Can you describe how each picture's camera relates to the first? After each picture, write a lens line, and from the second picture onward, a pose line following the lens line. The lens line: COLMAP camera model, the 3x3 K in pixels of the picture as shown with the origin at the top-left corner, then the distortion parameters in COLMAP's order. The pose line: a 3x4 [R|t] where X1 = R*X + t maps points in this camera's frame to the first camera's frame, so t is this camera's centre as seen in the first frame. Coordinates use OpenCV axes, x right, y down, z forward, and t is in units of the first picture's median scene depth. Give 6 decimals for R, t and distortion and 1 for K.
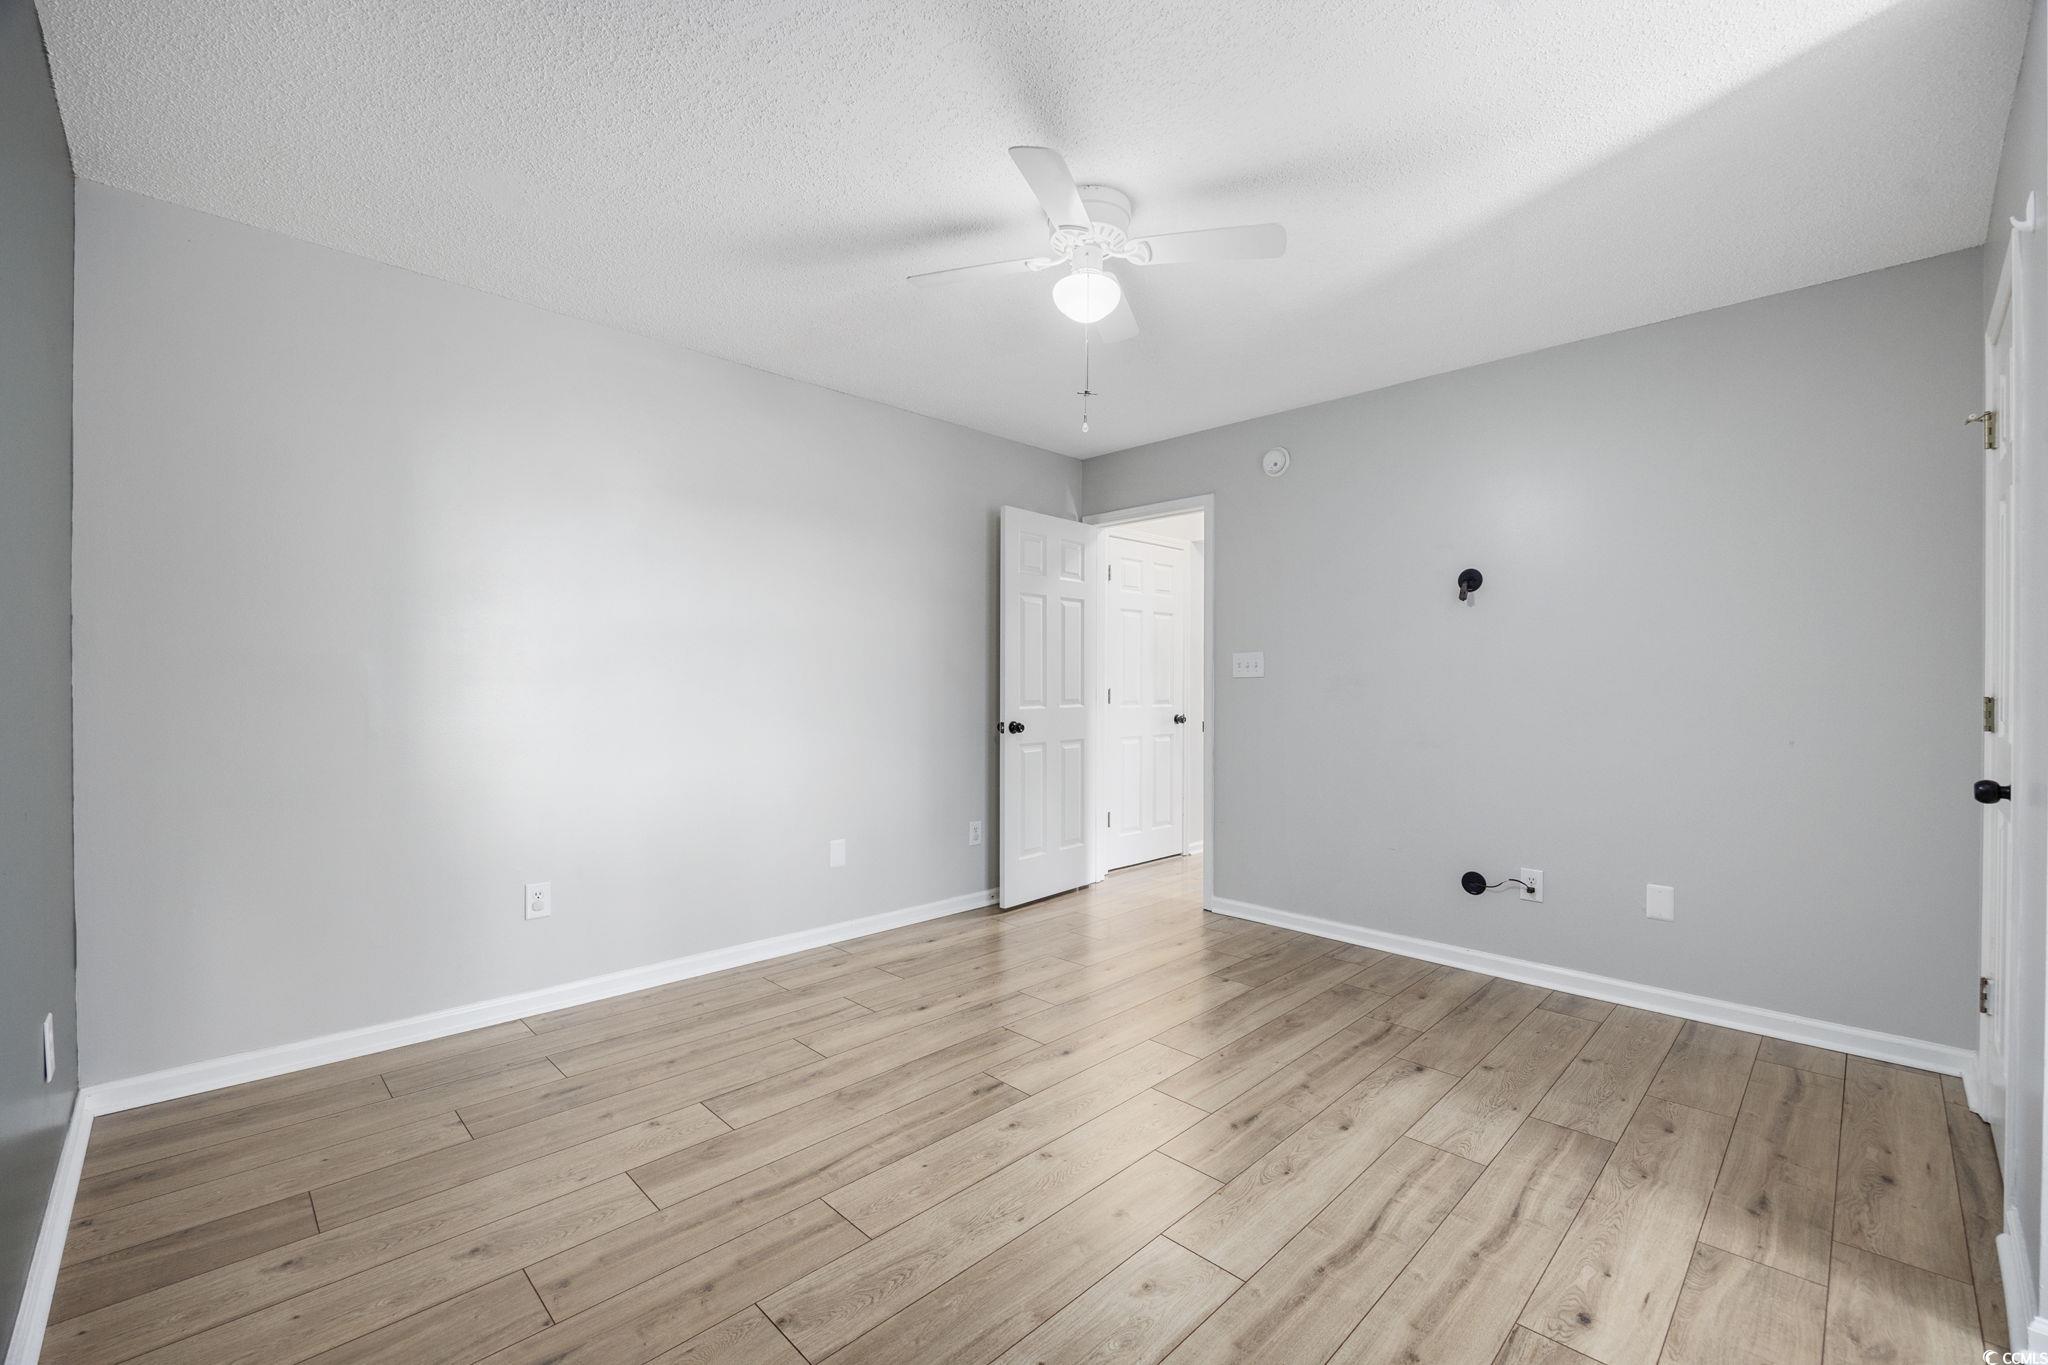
lens RADIAL K [[844.0, 0, 1032.4], [0, 844.0, 689.6], [0, 0, 1]] dist [-0.017344, -0.000151]
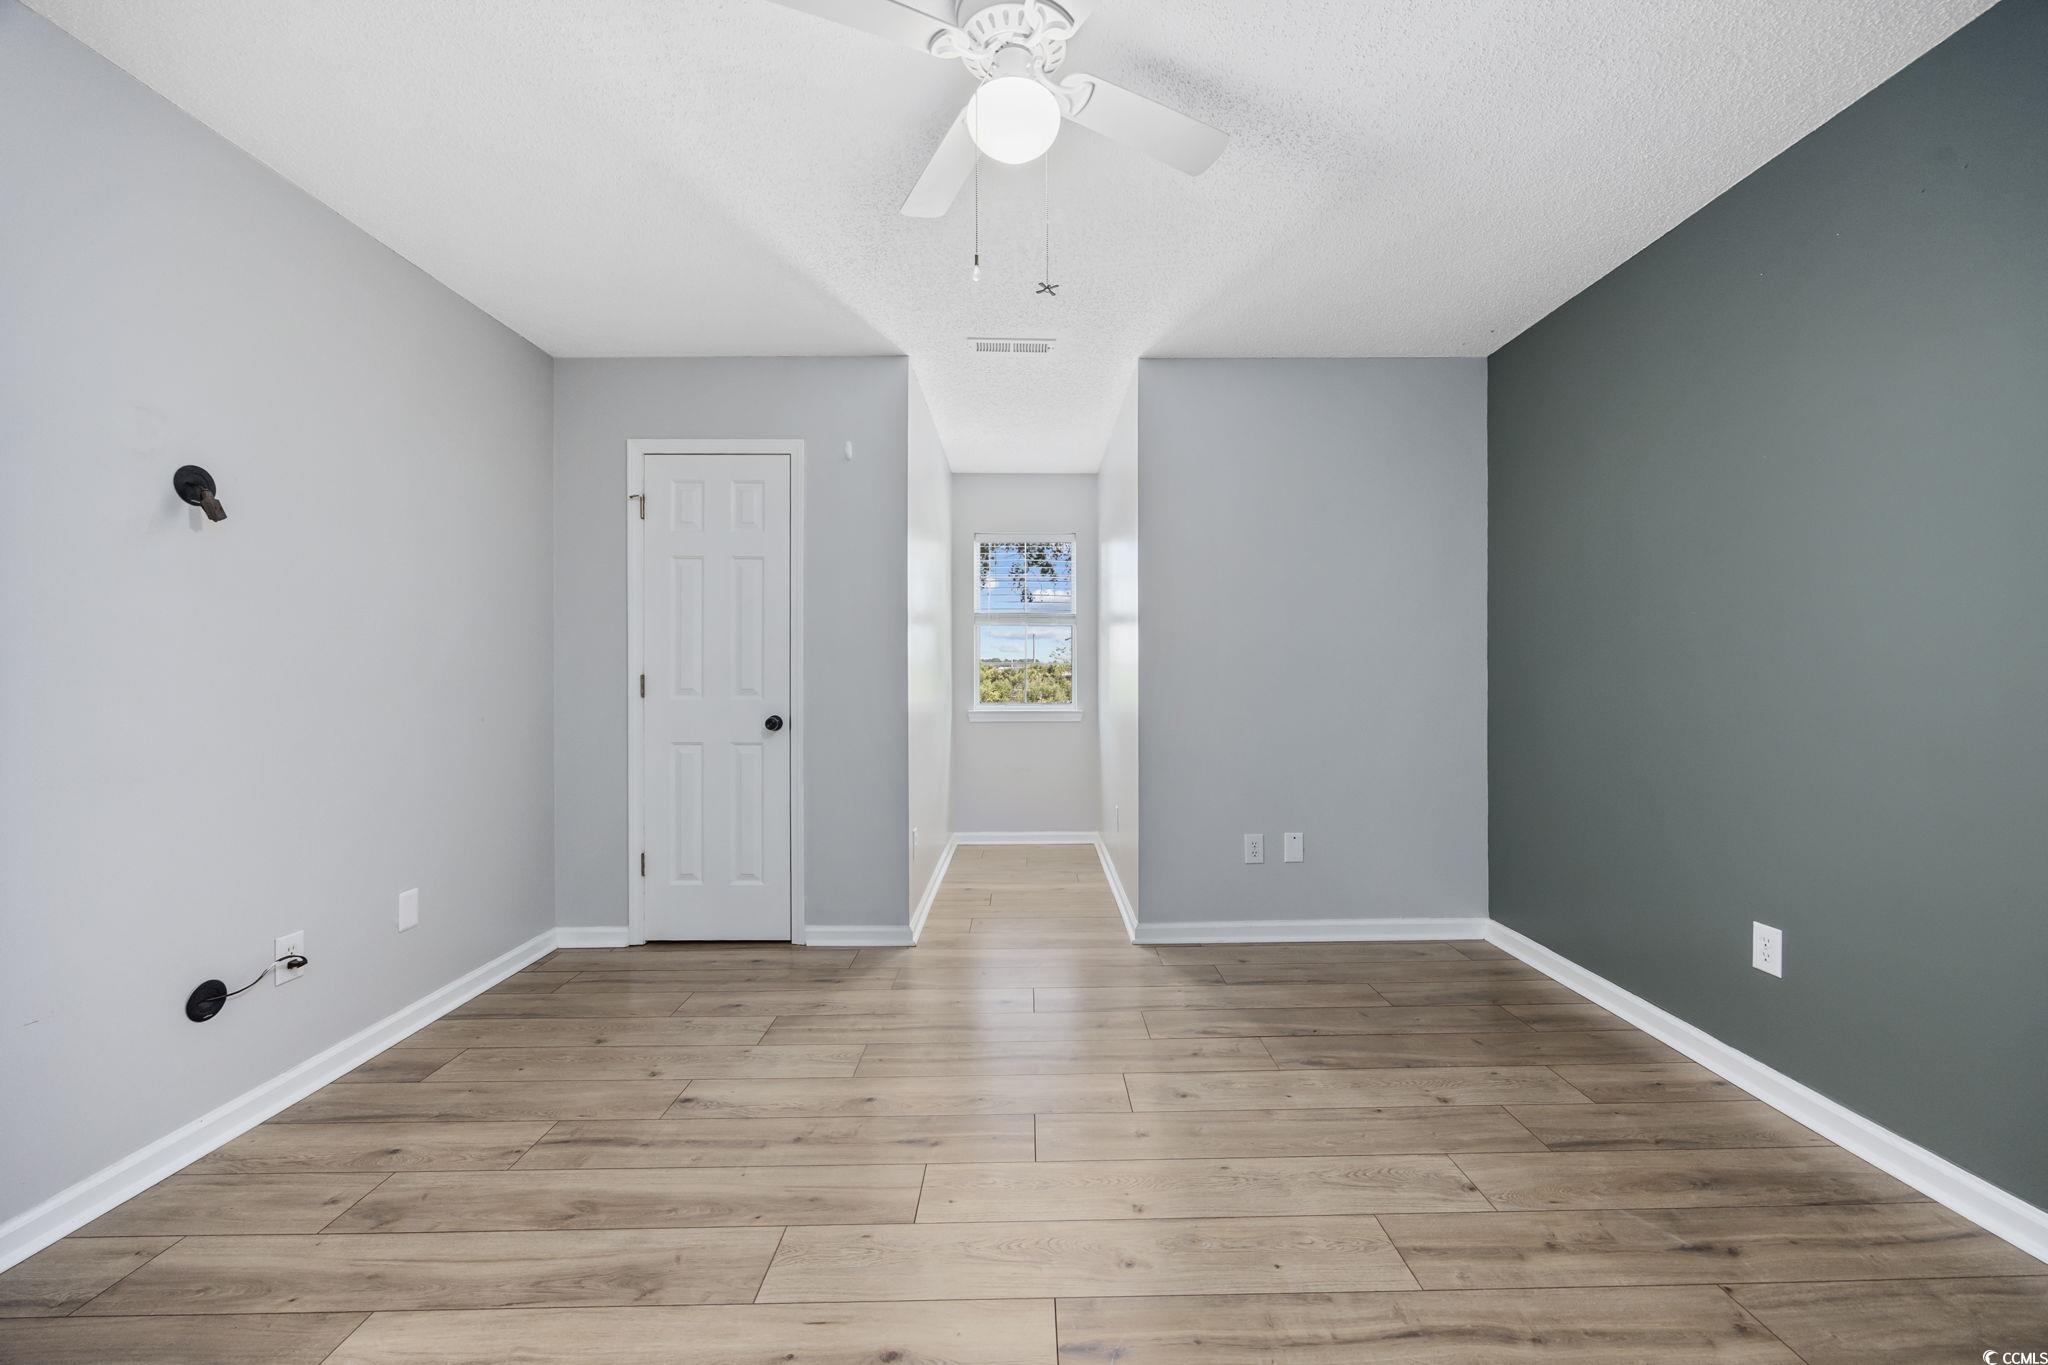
lens RADIAL K [[802.2, 0, 1033.9], [0, 802.2, 675.3], [0, 0, 1]] dist [0.001438, 0.000341]
pose [[-0.716907, -0.000710, 0.697169, -0.444510], [0.007960, 0.999926, 0.009203, 0.000051], [-0.697124, 0.012147, -0.716848, 1.533824]]
